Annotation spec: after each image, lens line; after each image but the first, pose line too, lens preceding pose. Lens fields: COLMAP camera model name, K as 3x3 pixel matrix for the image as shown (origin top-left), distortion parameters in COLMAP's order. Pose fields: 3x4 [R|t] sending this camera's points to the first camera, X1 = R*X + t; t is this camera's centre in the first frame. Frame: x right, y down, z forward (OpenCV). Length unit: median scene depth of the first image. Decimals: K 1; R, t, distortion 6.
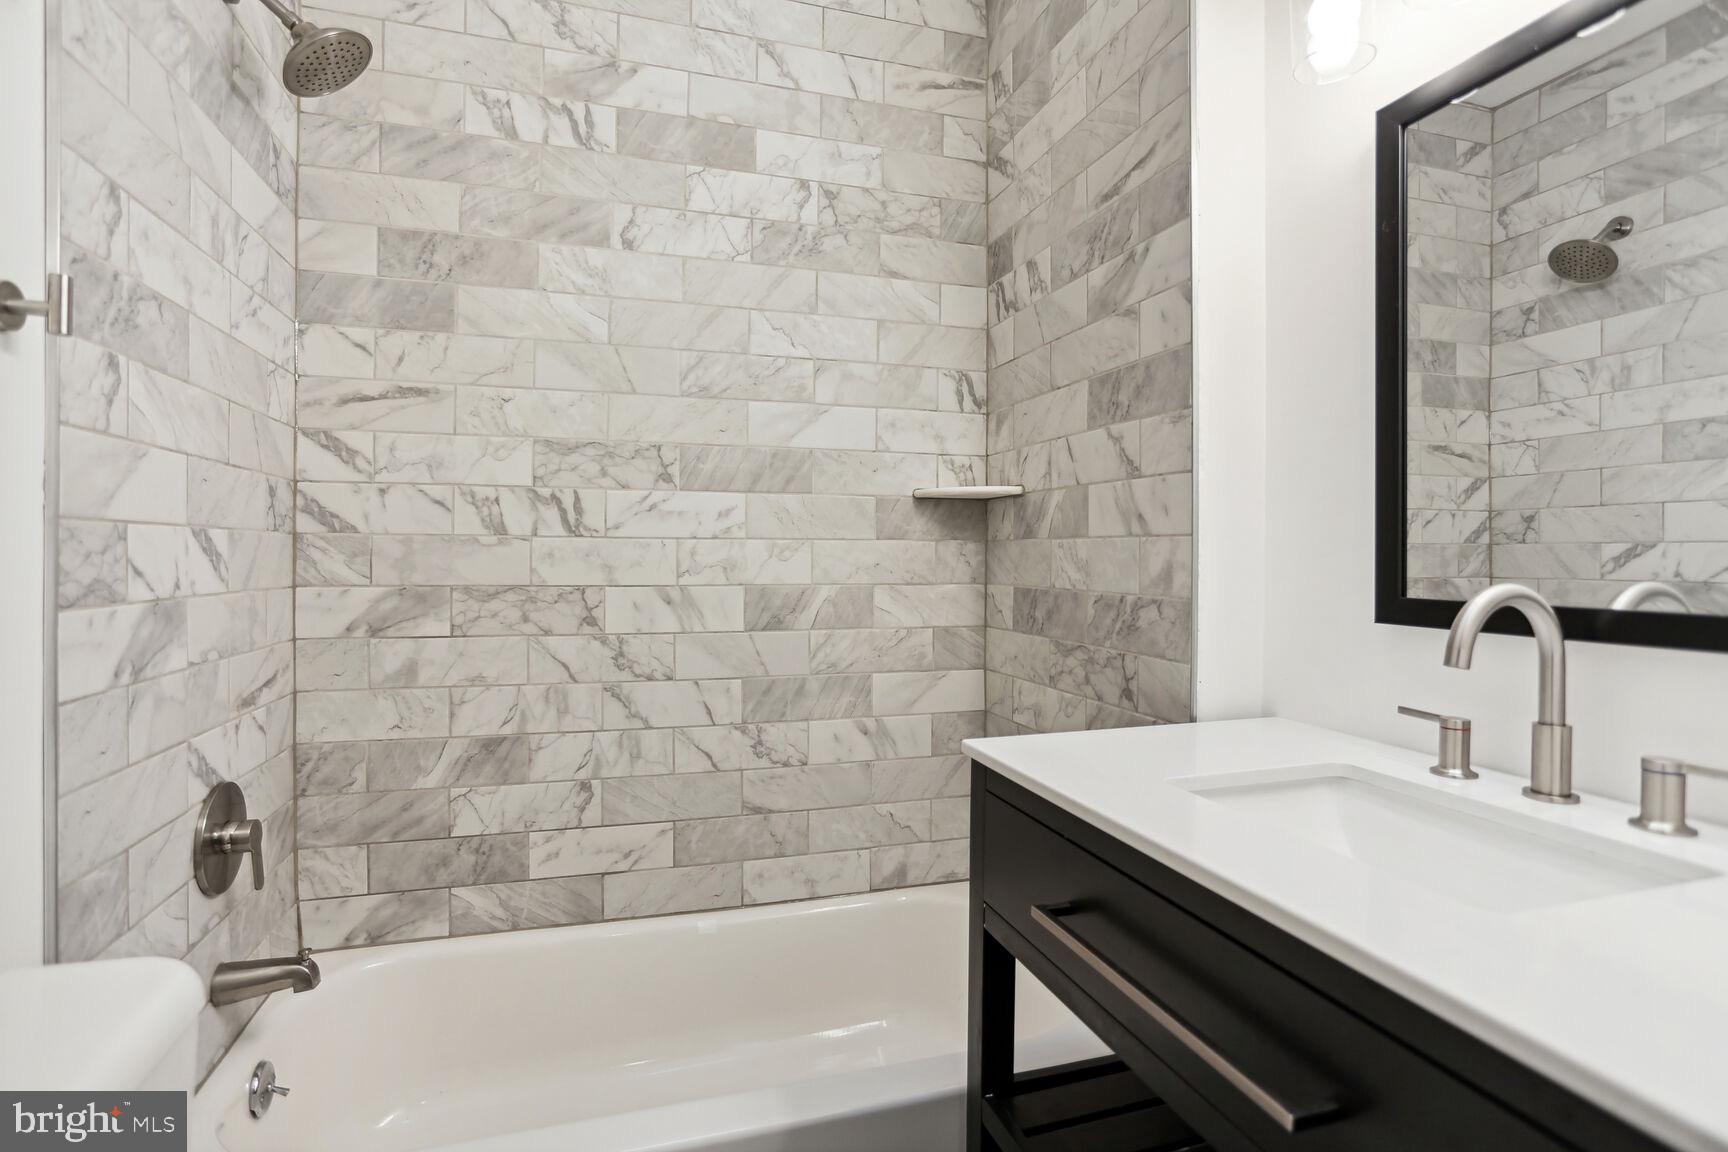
lens RADIAL K [[853.4, 0, 865.6], [0, 853.4, 566.4], [0, 0, 1]] dist [-0.032801, 0.014953]
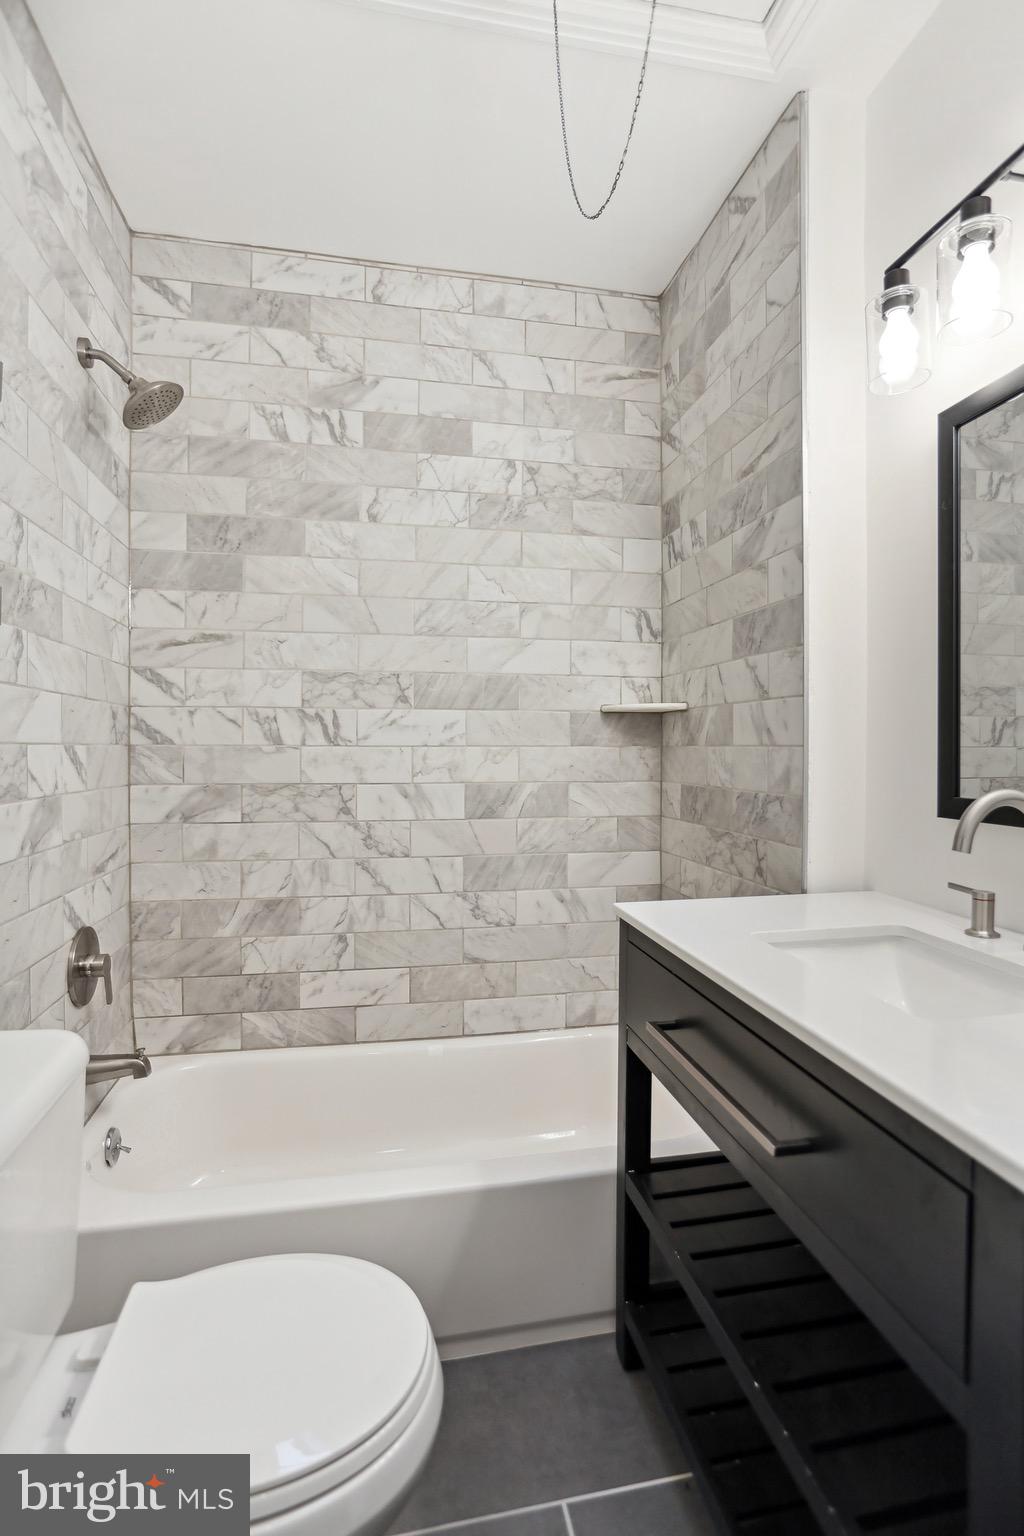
lens RADIAL K [[758.6, 0, 526.2], [0, 758.6, 764.1], [0, 0, 1]] dist [-0.032801, 0.014953]
pose [[0.995461, -0.001386, -0.095161, 0.063994], [0.001987, 0.999979, 0.006225, -0.014600], [0.095150, -0.006386, 0.995442, -0.128579]]
